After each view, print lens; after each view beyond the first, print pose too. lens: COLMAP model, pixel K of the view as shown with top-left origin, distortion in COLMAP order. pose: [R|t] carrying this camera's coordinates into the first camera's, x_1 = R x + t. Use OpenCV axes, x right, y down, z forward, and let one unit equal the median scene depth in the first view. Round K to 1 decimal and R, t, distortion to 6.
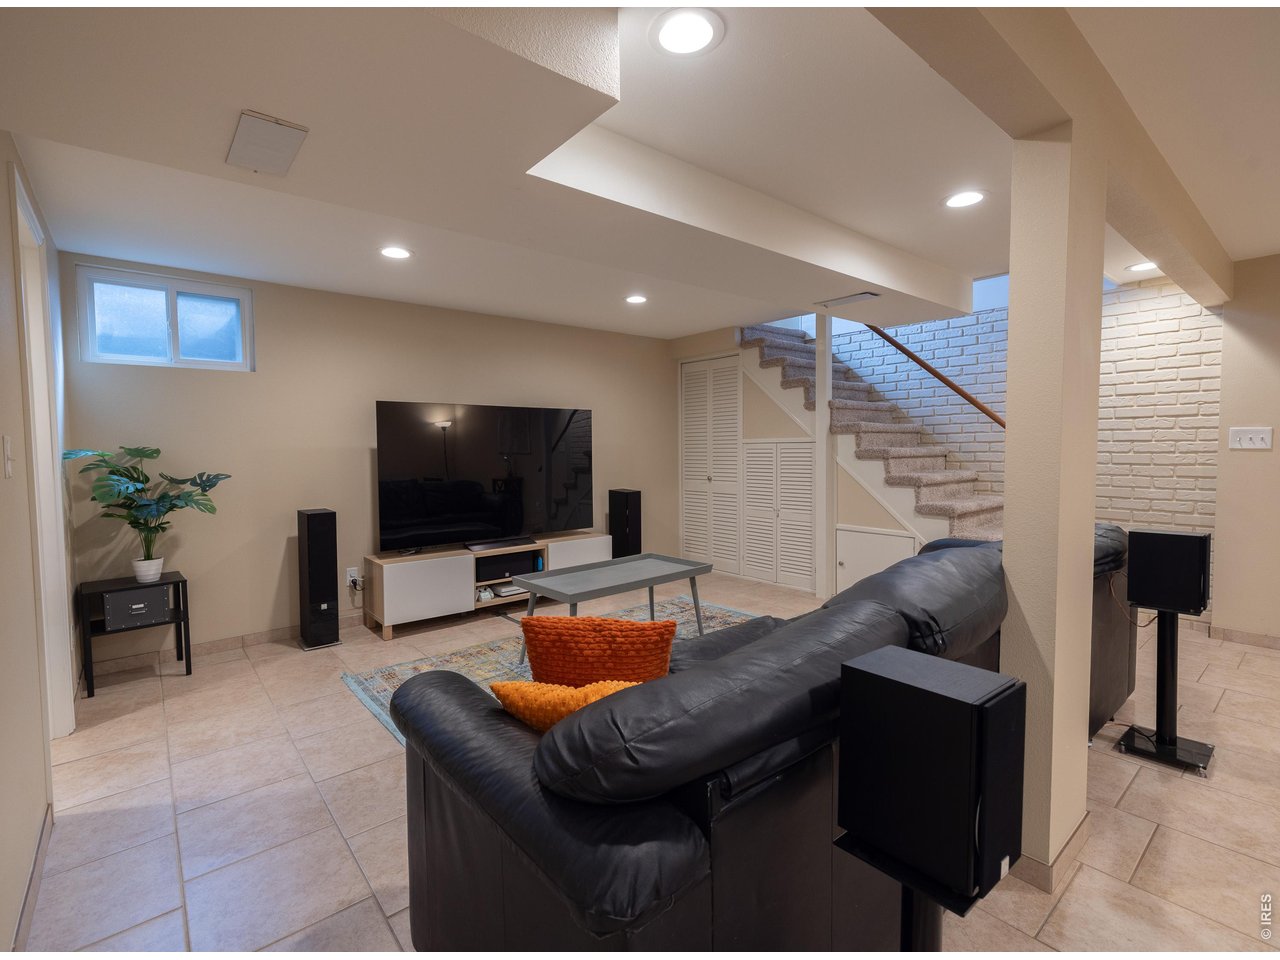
lens RADIAL K [[593.6, 0, 614.8], [0, 593.6, 470.7], [0, 0, 1]] dist [-0.000391, -0.001724]
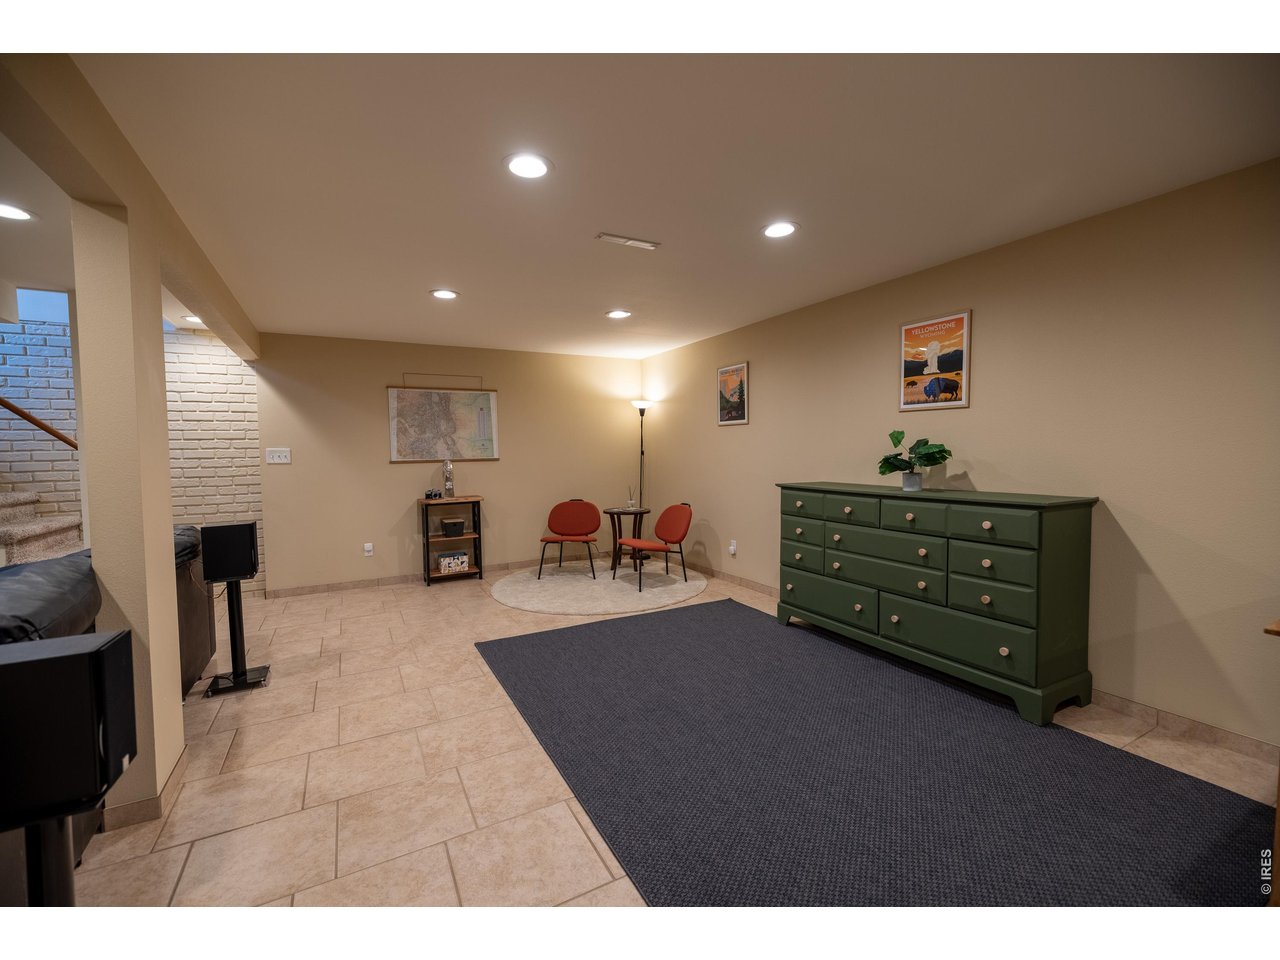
lens RADIAL K [[543.8, 0, 639.2], [0, 543.8, 477.6], [0, 0, 1]] dist [0.013190, -0.001707]
pose [[0.179763, -0.041378, 0.982839, -0.116924], [0.057609, 0.997843, 0.031473, 0.009098], [-0.982022, 0.050963, 0.181760, -0.143851]]
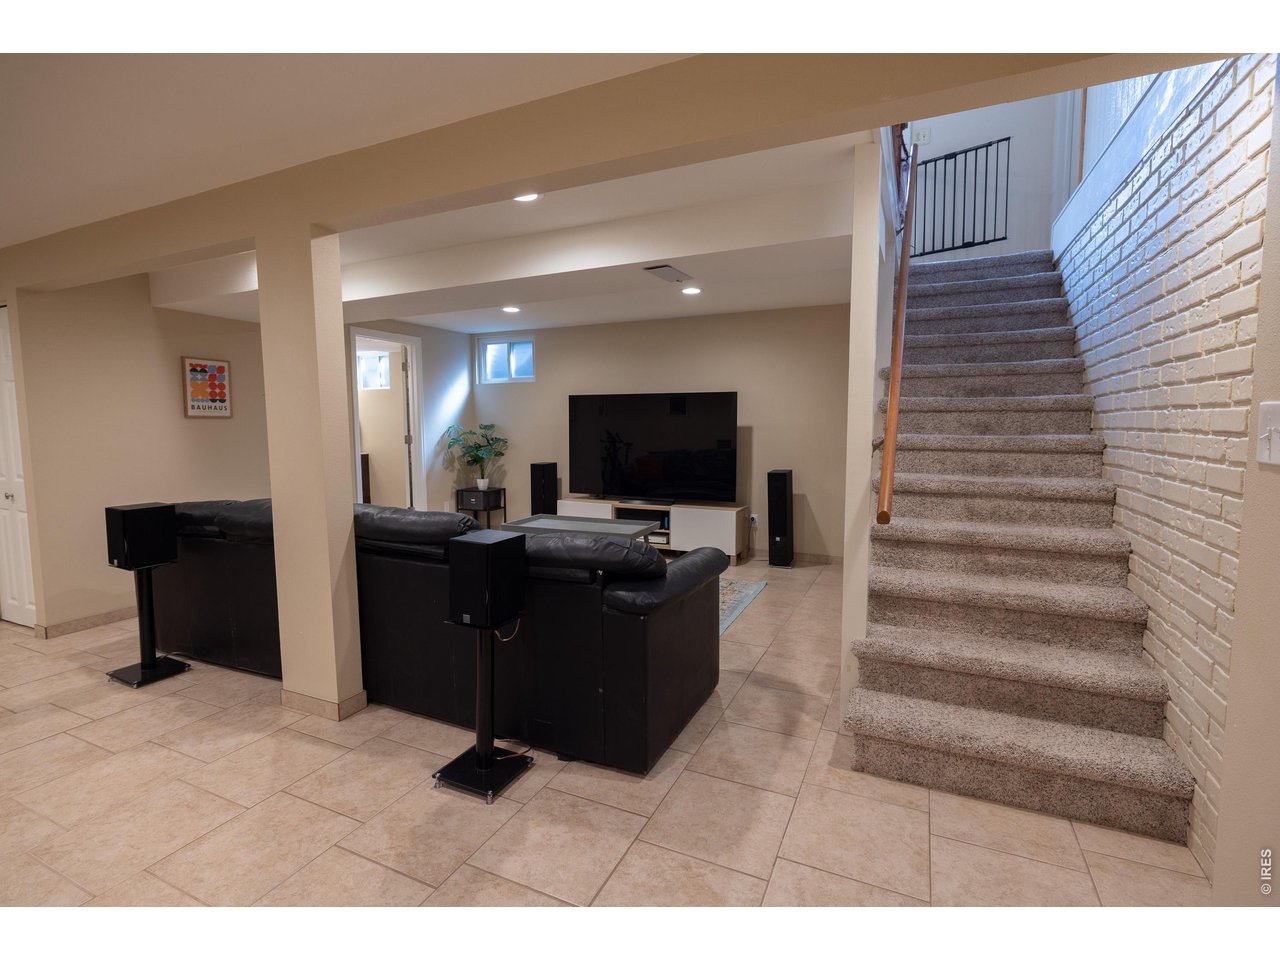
lens RADIAL K [[593.6, 0, 642.6], [0, 593.6, 455.8], [0, 0, 1]] dist [-0.000391, -0.001724]
pose [[0.447364, 0.060376, -0.892312, 1.532471], [-0.036533, 0.998120, 0.049219, -0.060927], [0.893605, 0.010580, 0.448729, 0.668313]]
